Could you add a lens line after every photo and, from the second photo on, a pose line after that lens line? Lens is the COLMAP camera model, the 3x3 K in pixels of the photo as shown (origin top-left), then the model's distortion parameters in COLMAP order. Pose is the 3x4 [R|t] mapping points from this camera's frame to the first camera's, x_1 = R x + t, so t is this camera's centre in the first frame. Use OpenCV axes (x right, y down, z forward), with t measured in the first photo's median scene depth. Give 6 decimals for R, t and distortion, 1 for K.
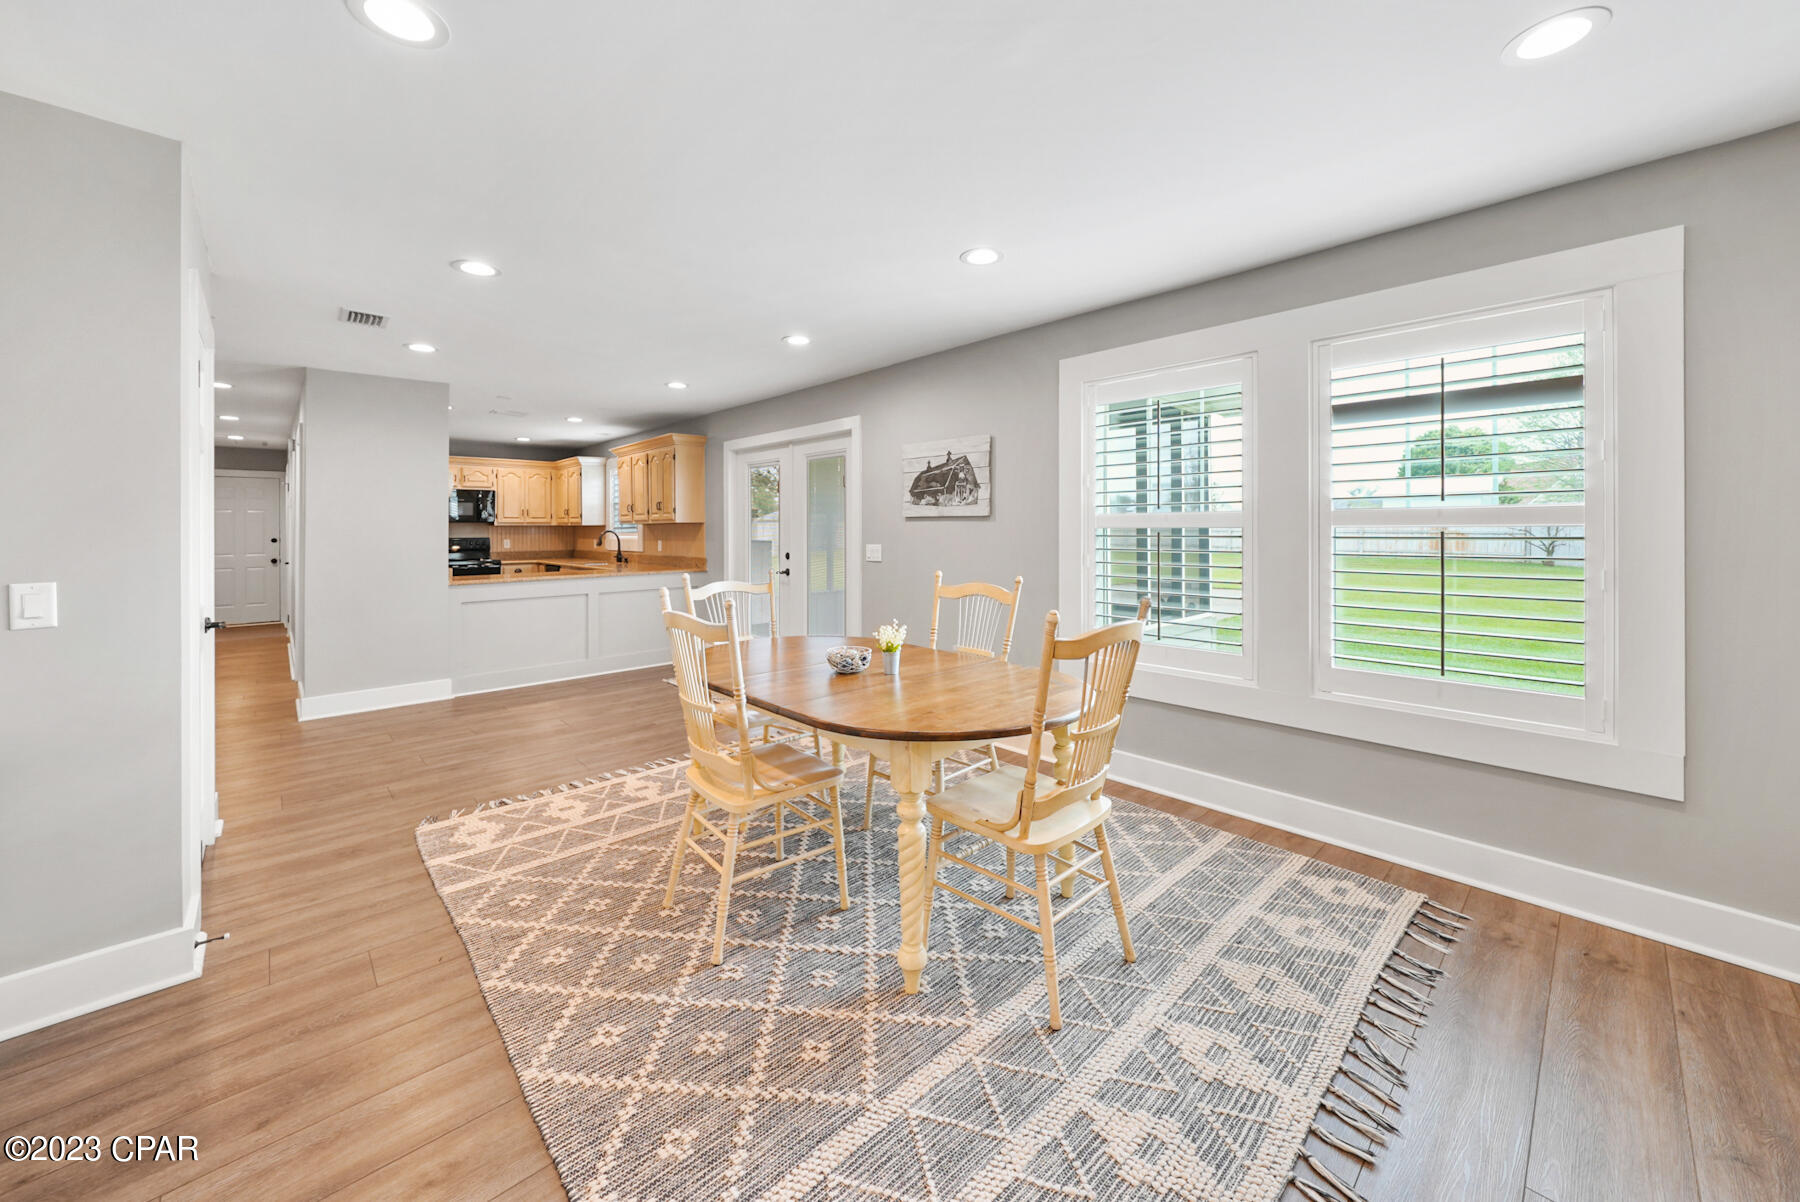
lens RADIAL K [[660.9, 0, 912.7], [0, 660.9, 554.6], [0, 0, 1]] dist [-0.013343, -0.000030]
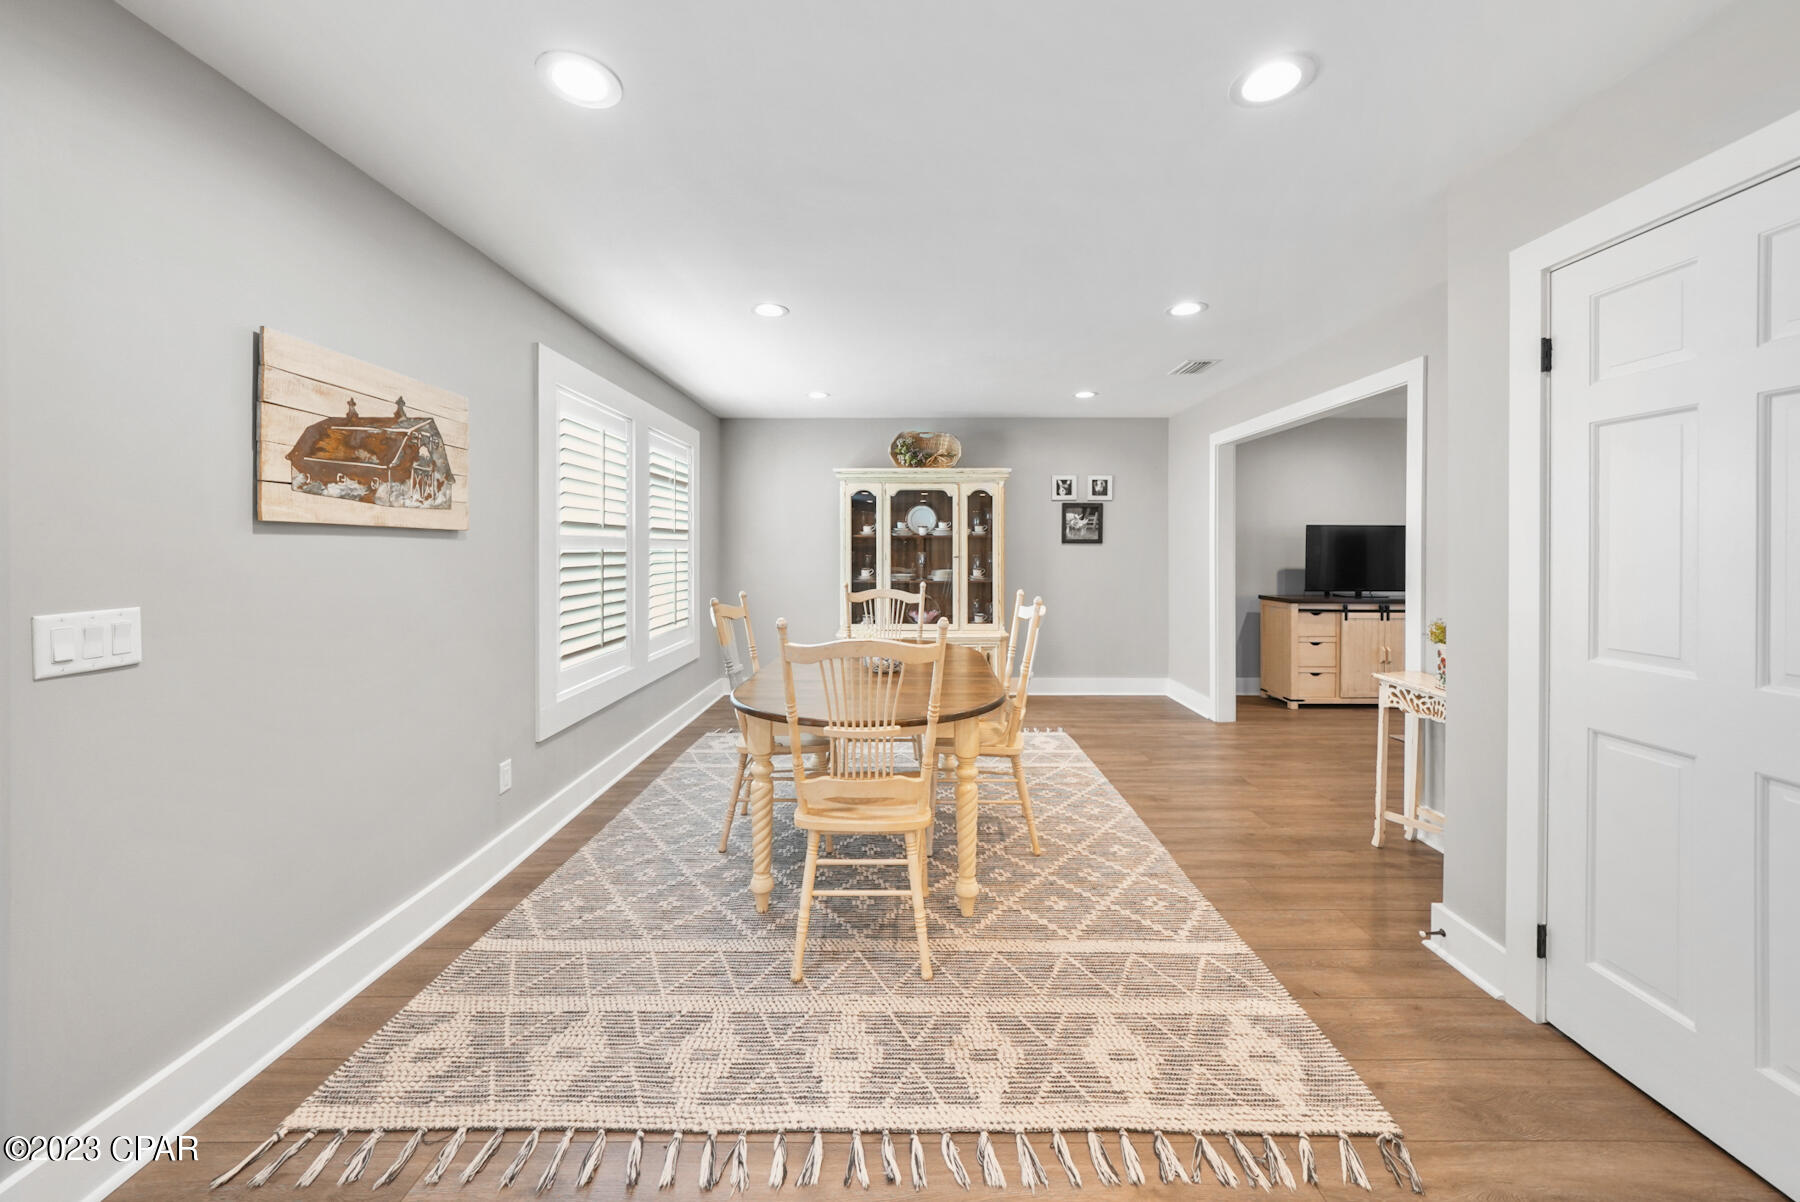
lens RADIAL K [[660.9, 0, 912.7], [0, 660.9, 554.6], [0, 0, 1]] dist [-0.013343, -0.000030]
pose [[-0.726981, 0.000201, 0.686658, -0.596126], [0.036522, 0.998596, 0.038374, -0.044189], [-0.685686, 0.052975, -0.725967, 1.151135]]
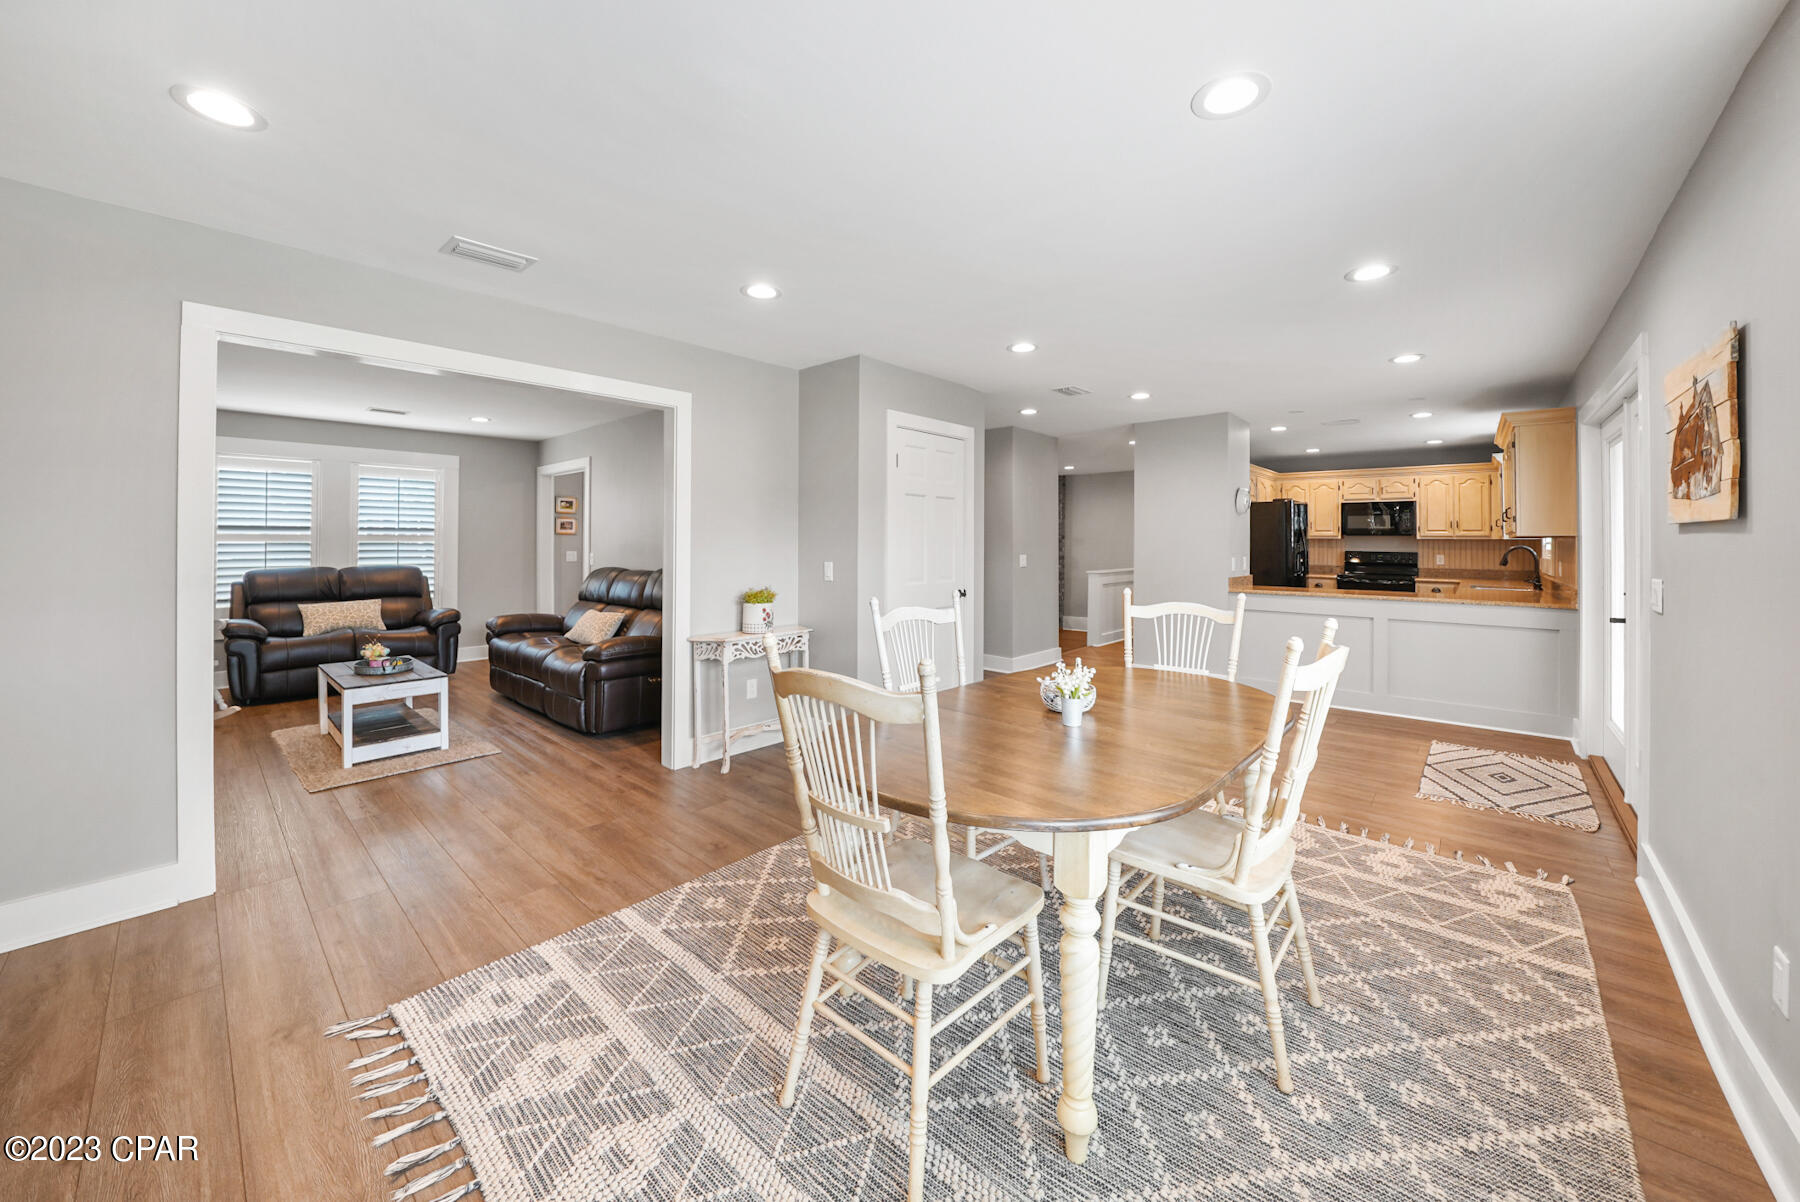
lens RADIAL K [[664.2, 0, 894.1], [0, 664.2, 536.1], [0, 0, 1]] dist [-0.030502, -0.000098]
pose [[0.072695, 0.000005, -0.997354, 0.472493], [-0.048893, 0.998798, -0.003558, -0.020352], [0.996155, 0.049022, 0.072608, 0.448635]]
